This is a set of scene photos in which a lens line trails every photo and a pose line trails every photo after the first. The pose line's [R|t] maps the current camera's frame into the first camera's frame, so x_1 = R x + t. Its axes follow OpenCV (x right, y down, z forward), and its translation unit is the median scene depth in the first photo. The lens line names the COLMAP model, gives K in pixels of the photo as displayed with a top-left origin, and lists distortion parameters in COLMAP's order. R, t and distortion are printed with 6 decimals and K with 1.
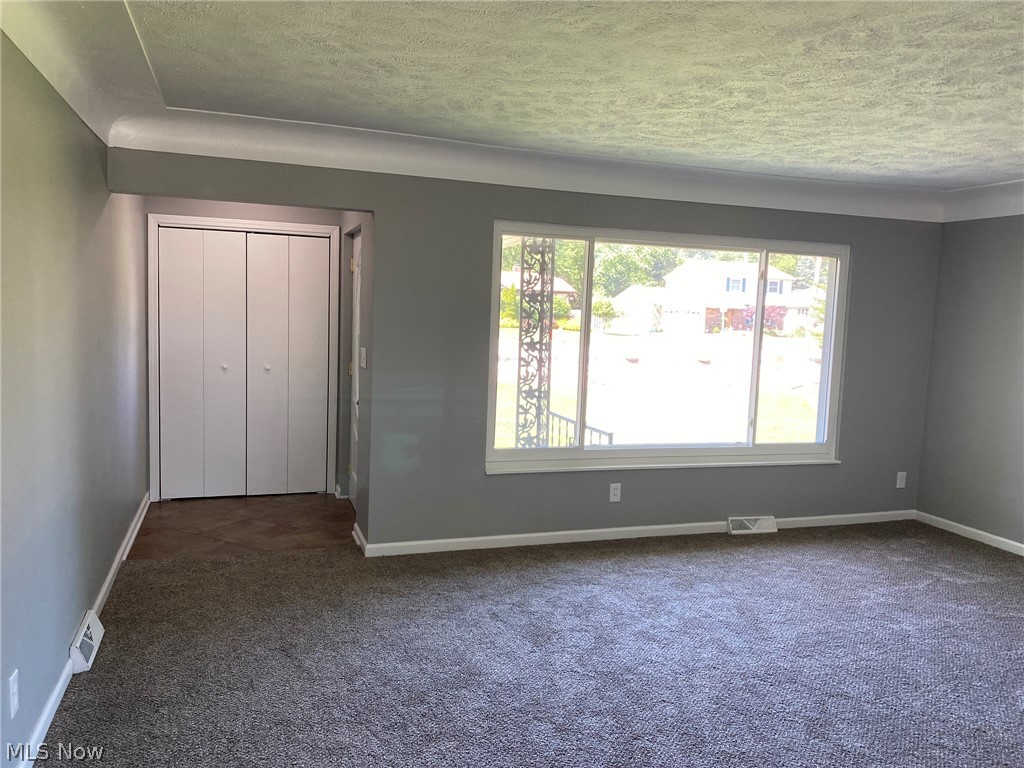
lens RADIAL K [[781.8, 0, 511.5], [0, 781.8, 384.5], [0, 0, 1]] dist [-0.002793, -0.001691]
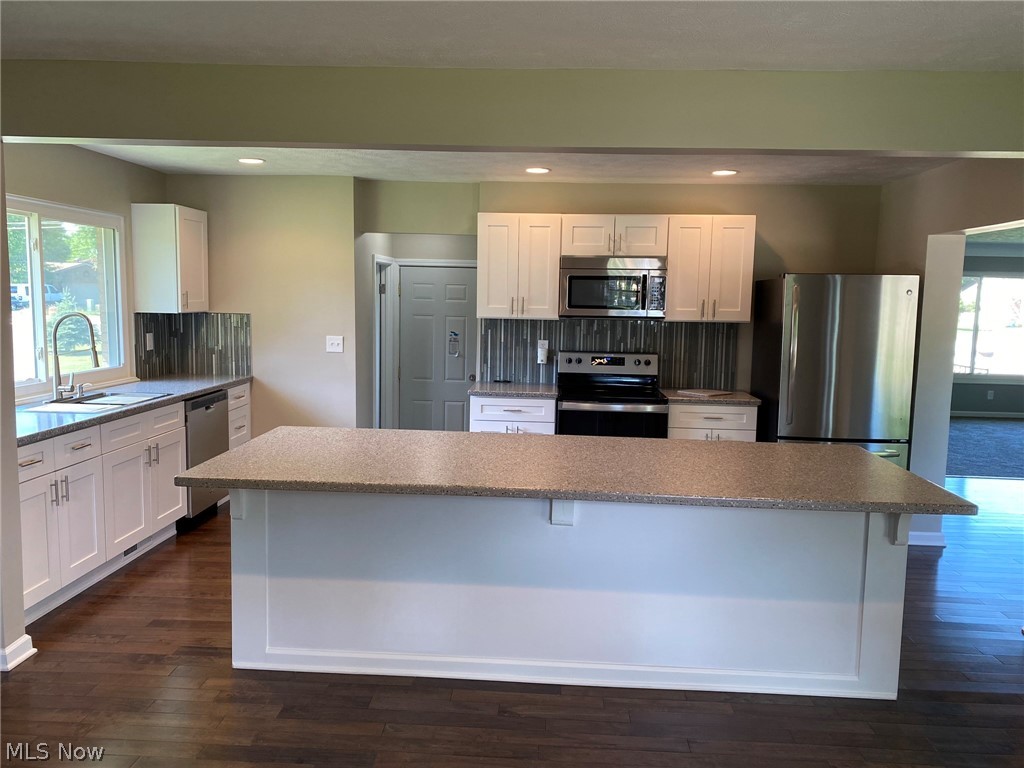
lens RADIAL K [[781.8, 0, 512.7], [0, 781.8, 382.9], [0, 0, 1]] dist [-0.002793, -0.001691]
pose [[0.925610, 0.020826, -0.377906, -0.043461], [-0.019828, 0.999782, 0.006534, 0.015276], [0.377960, 0.001445, 0.925821, -0.248876]]
